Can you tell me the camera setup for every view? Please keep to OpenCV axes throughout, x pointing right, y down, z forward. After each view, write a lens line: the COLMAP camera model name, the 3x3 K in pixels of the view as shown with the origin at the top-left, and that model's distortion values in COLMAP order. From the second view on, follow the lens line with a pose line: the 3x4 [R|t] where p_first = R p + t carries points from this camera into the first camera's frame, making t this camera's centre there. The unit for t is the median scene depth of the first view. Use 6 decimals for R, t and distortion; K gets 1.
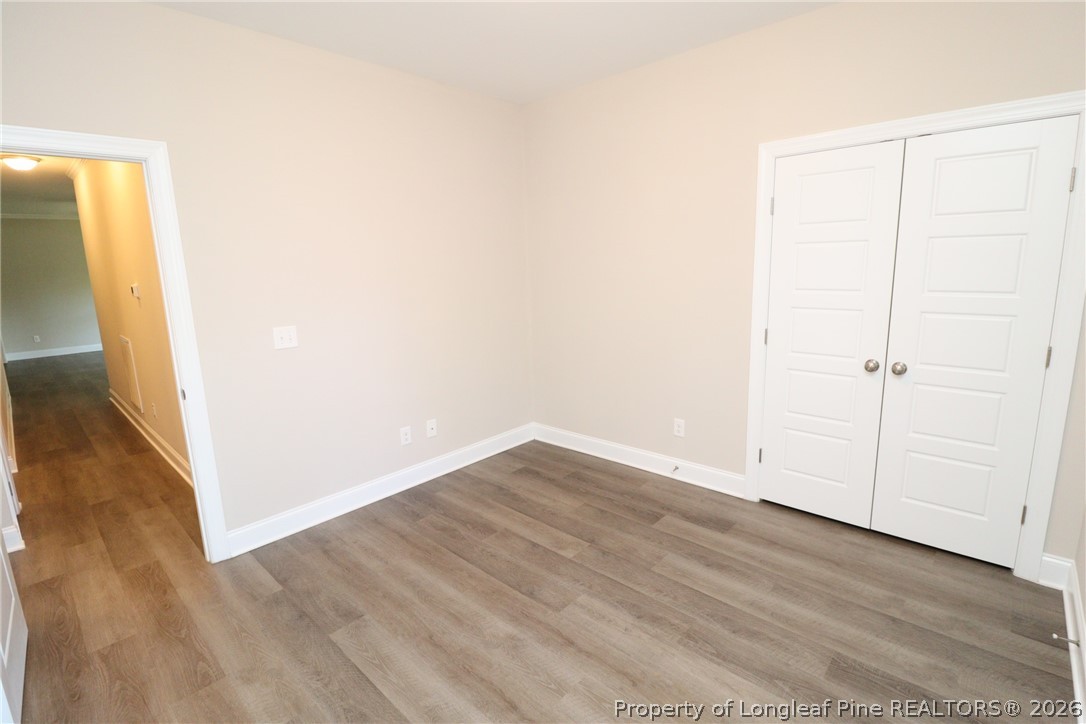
lens RADIAL K [[502.4, 0, 557.0], [0, 502.4, 355.1], [0, 0, 1]] dist [-0.001327, -0.010898]
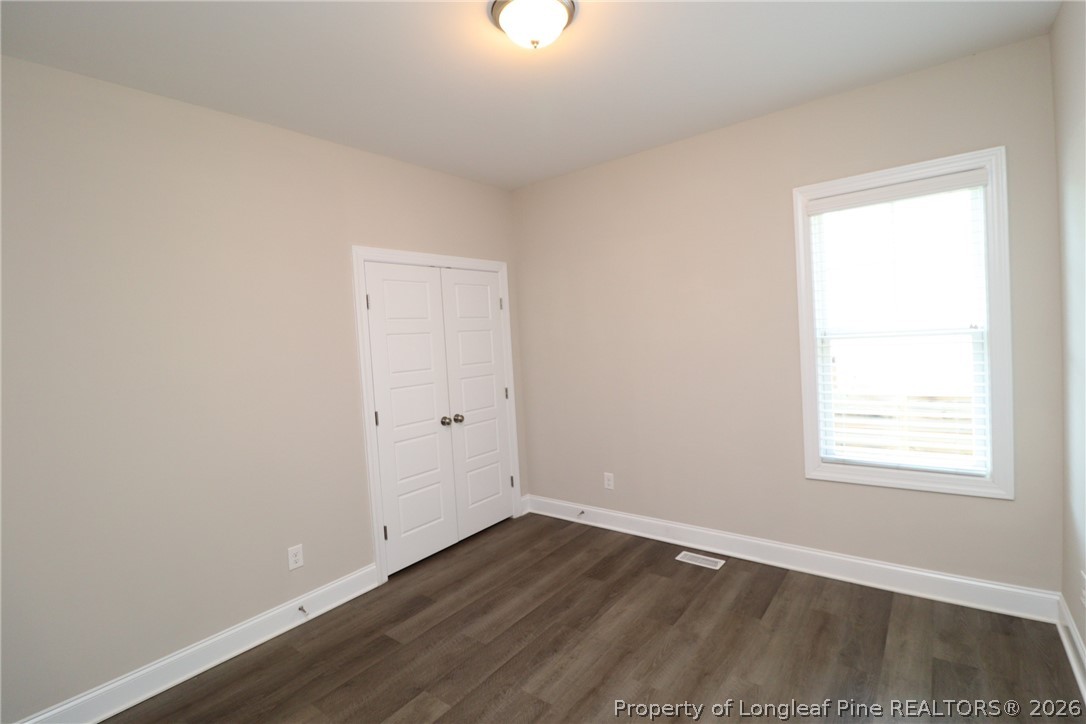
lens RADIAL K [[502.4, 0, 557.0], [0, 502.4, 355.1], [0, 0, 1]] dist [-0.001327, -0.010898]
pose [[-0.086810, -0.005178, 0.996211, -0.771589], [0.240635, 0.970267, 0.026012, -0.116026], [-0.966726, 0.241981, -0.082982, 0.762828]]
